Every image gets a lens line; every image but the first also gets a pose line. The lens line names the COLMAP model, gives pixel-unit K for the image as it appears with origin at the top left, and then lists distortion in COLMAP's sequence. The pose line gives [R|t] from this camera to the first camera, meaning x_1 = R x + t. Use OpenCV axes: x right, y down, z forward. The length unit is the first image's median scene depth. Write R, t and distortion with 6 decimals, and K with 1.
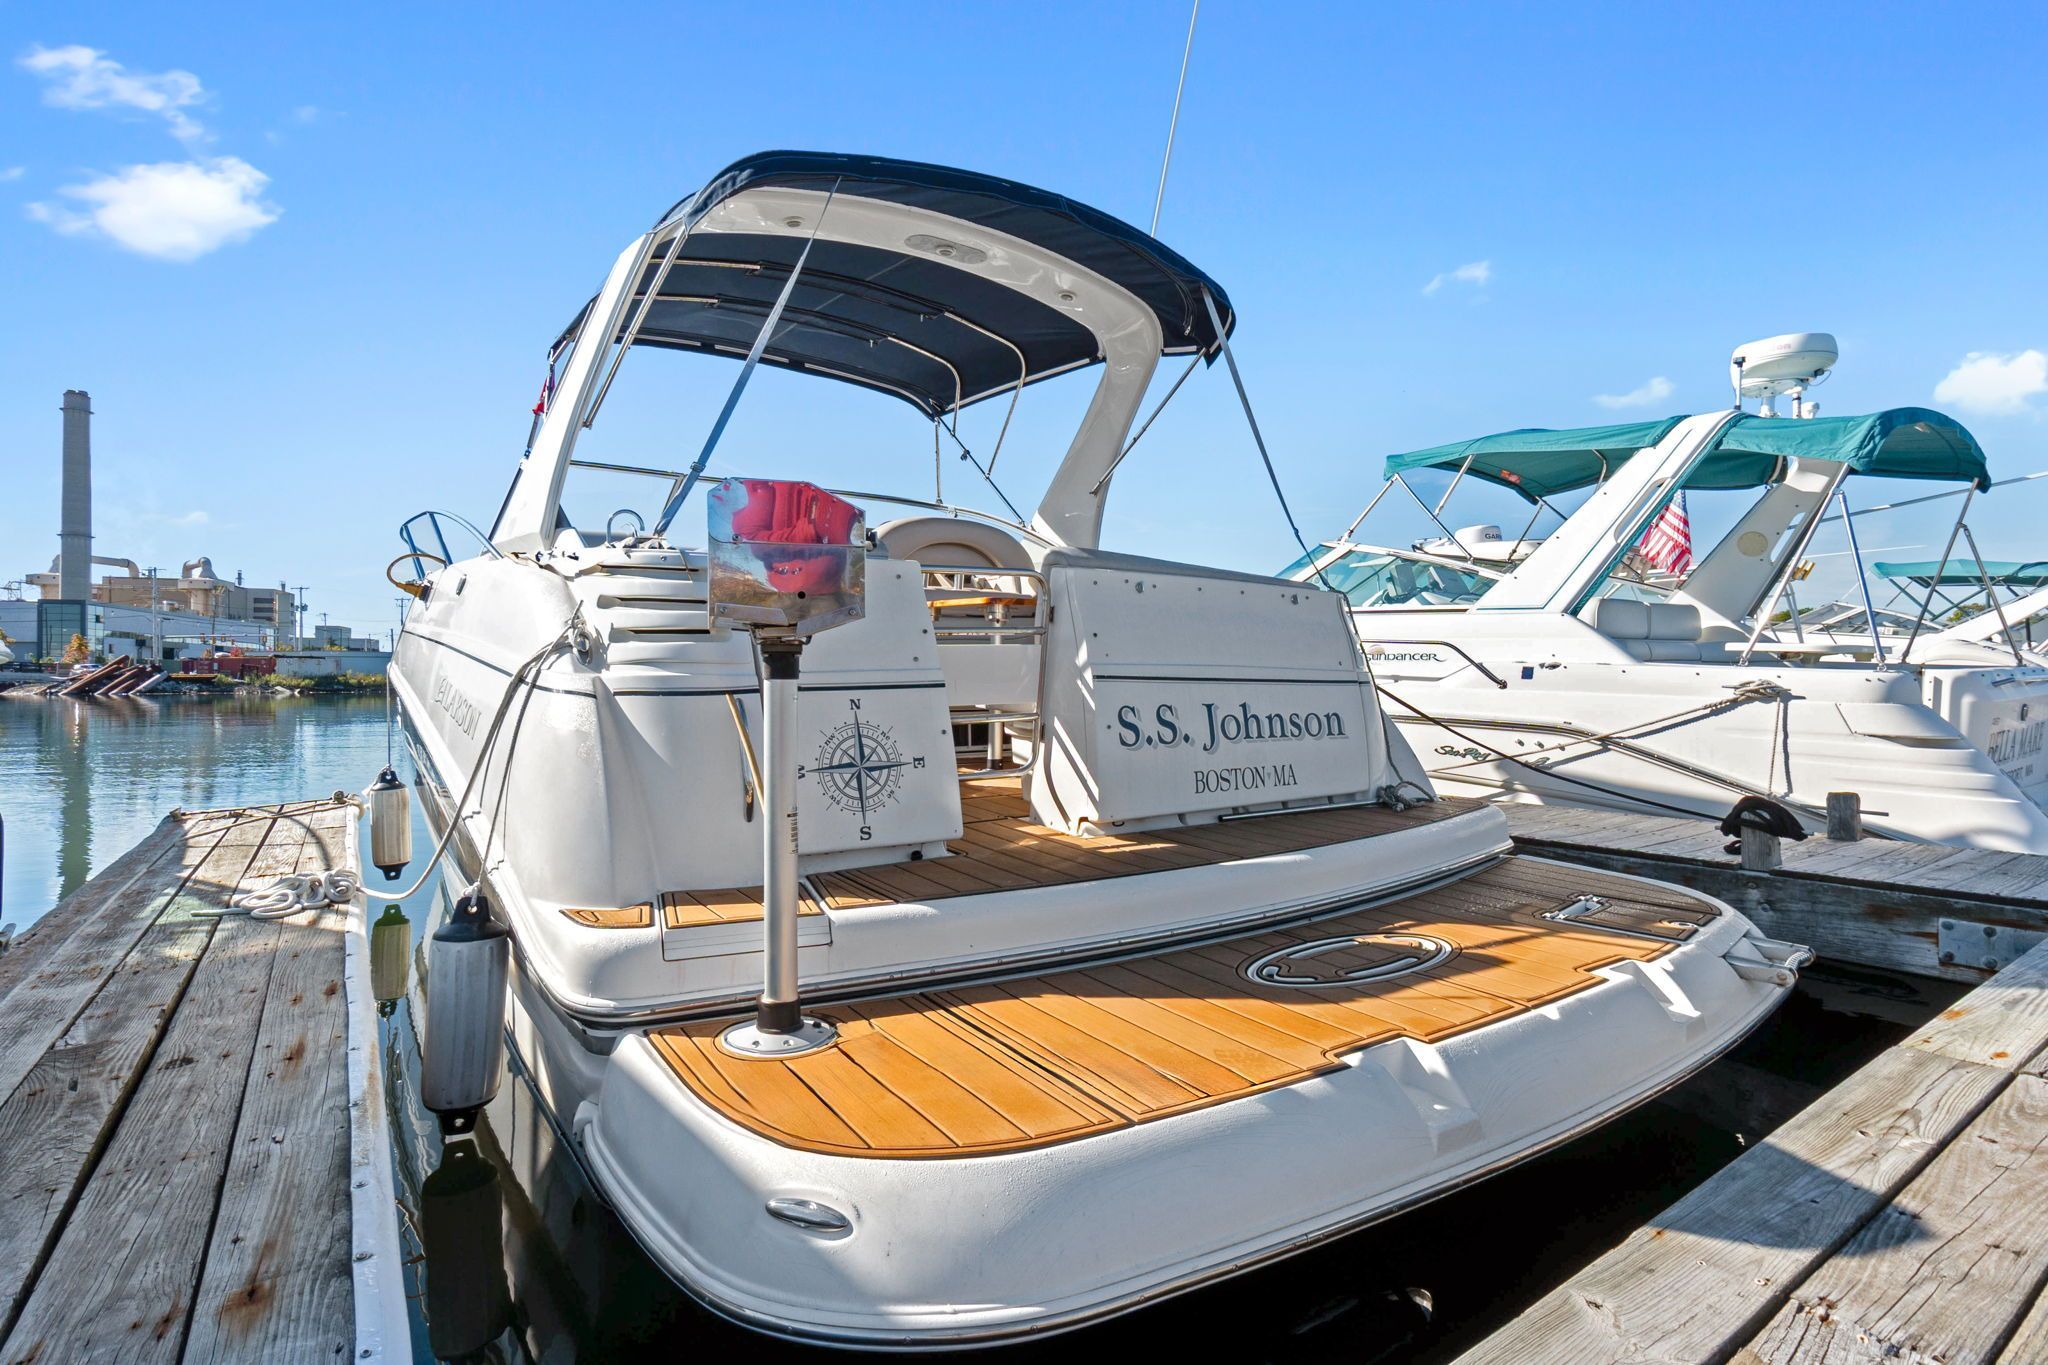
lens RADIAL K [[972.2, 0, 1008.4], [0, 972.2, 682.7], [0, 0, 1]] dist [0.002059, 0.003721]
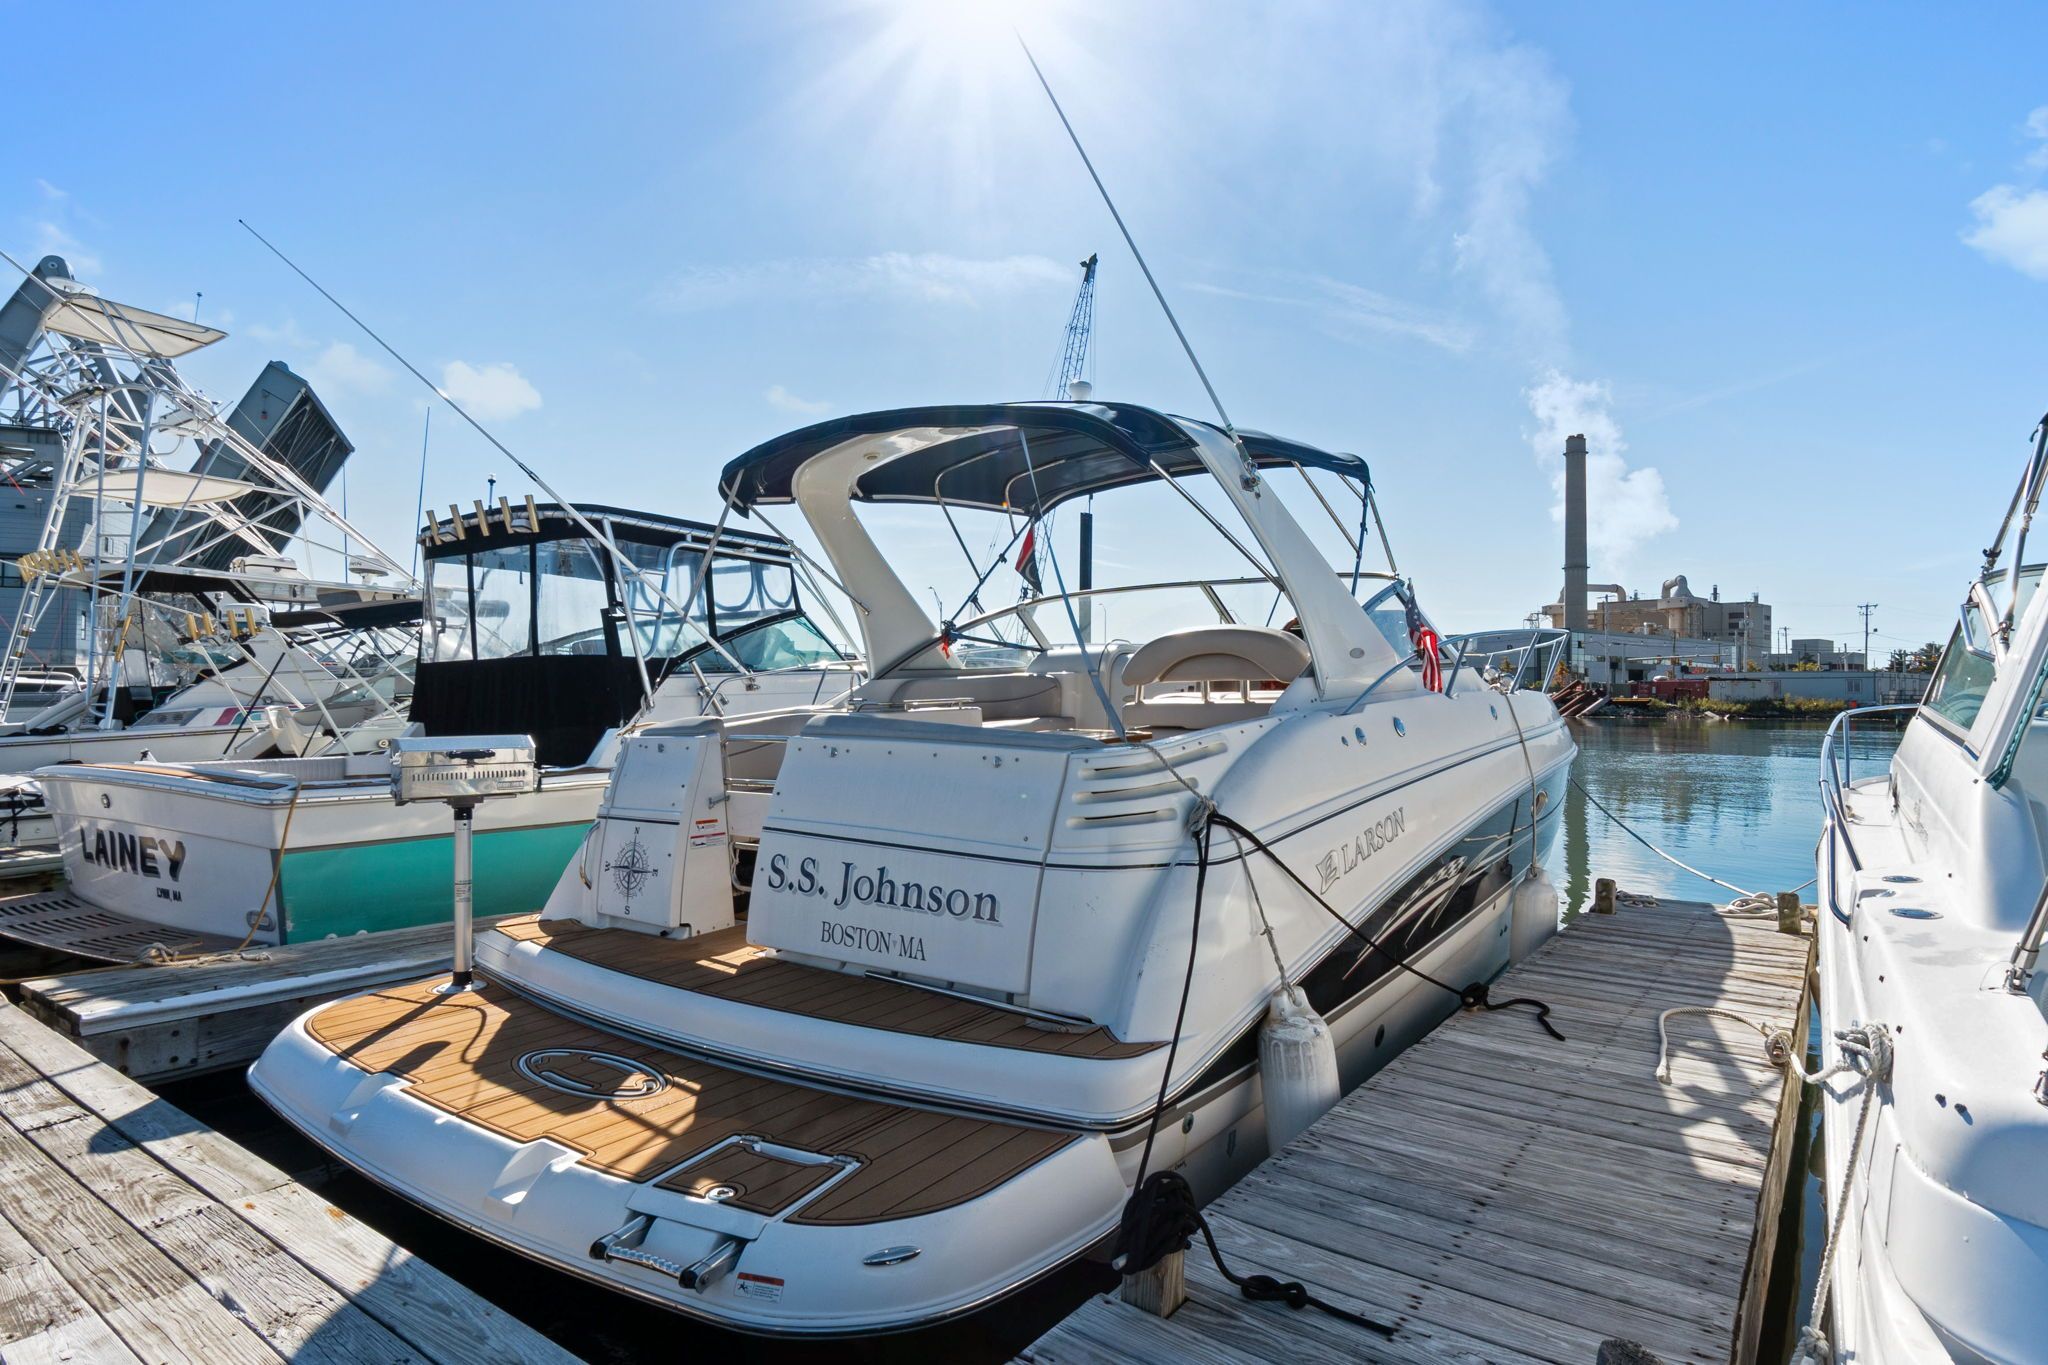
lens RADIAL K [[1109.2, 0, 998.2], [0, 1109.2, 703.9], [0, 0, 1]] dist [0.028344, 0.003070]
pose [[0.325224, 0.004662, -0.945625, 1.361977], [-0.005950, 0.999978, 0.002884, -0.152006], [0.945618, 0.004689, 0.325245, 0.722973]]
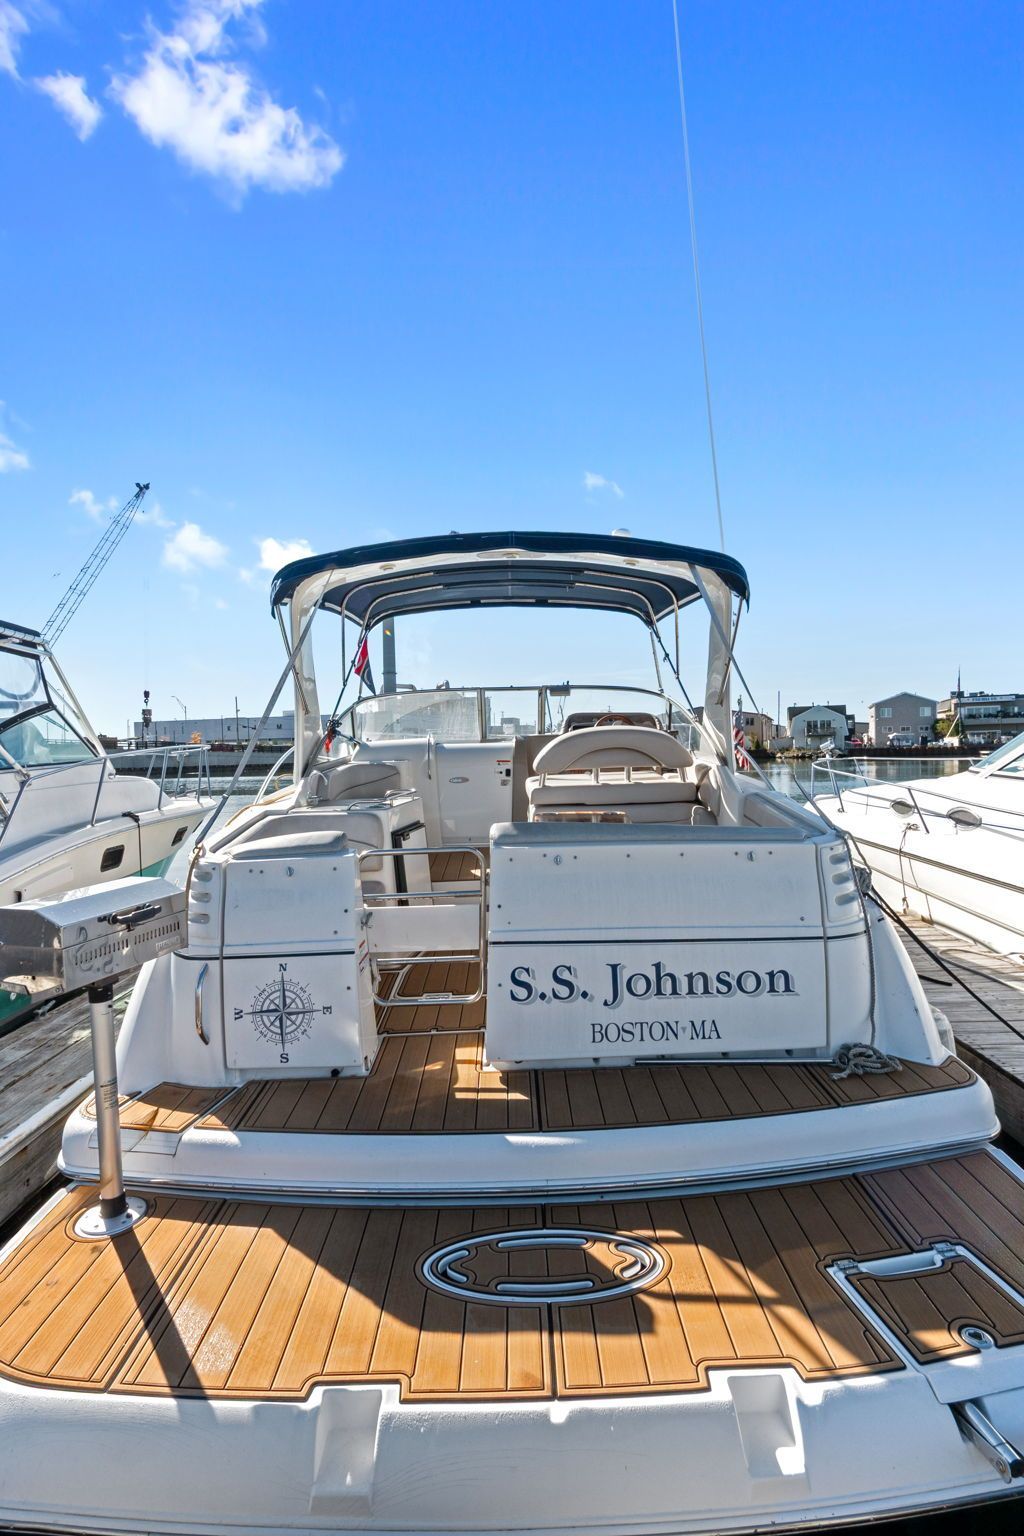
lens RADIAL K [[729.1, 0, 527.4], [0, 729.1, 806.1], [0, 0, 1]] dist [0.002059, 0.003721]
pose [[0.843197, 0.022018, -0.537154, 0.554032], [0.020953, 0.997056, 0.073761, -0.220971], [0.537196, -0.073450, 0.840253, 0.221612]]
